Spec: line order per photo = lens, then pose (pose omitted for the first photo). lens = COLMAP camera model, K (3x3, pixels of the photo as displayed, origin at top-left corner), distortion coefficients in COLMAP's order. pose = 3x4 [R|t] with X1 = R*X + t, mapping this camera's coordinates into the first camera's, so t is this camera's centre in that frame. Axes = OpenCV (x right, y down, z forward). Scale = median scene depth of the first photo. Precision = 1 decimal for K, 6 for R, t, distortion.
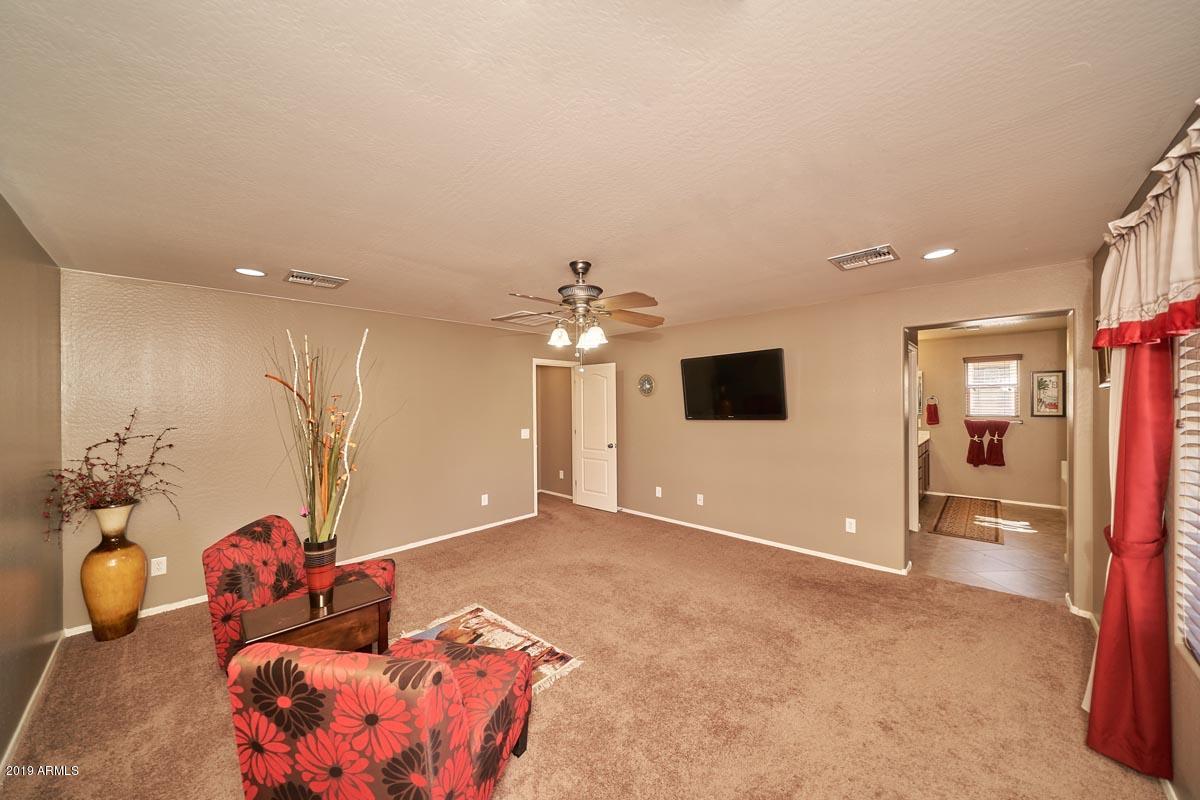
lens RADIAL K [[418.7, 0, 601.1], [0, 418.7, 409.7], [0, 0, 1]] dist [0.001399, 0.000066]
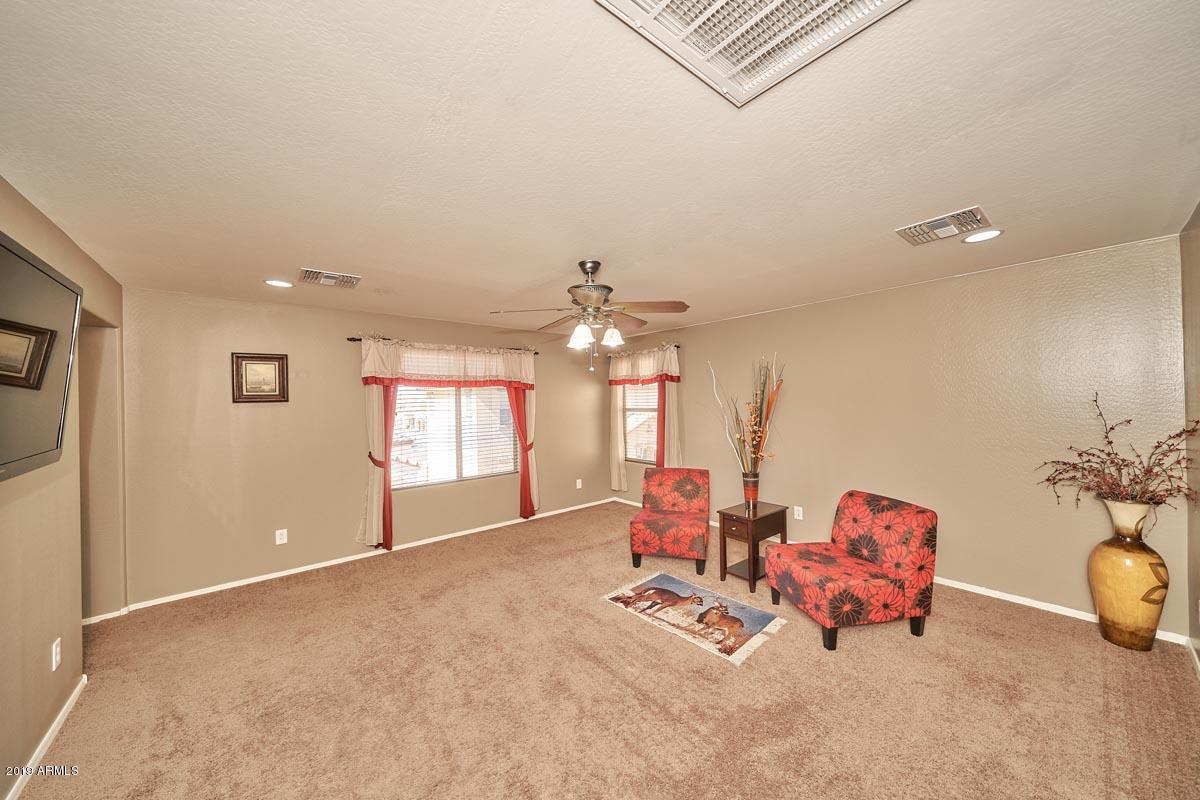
lens RADIAL K [[418.7, 0, 599.4], [0, 418.7, 404.3], [0, 0, 1]] dist [0.001399, 0.000066]
pose [[-0.993429, 0.013571, 0.113644, -0.172150], [0.012898, 0.999895, -0.006653, 0.015636], [-0.113722, -0.005144, -0.993499, 2.050226]]
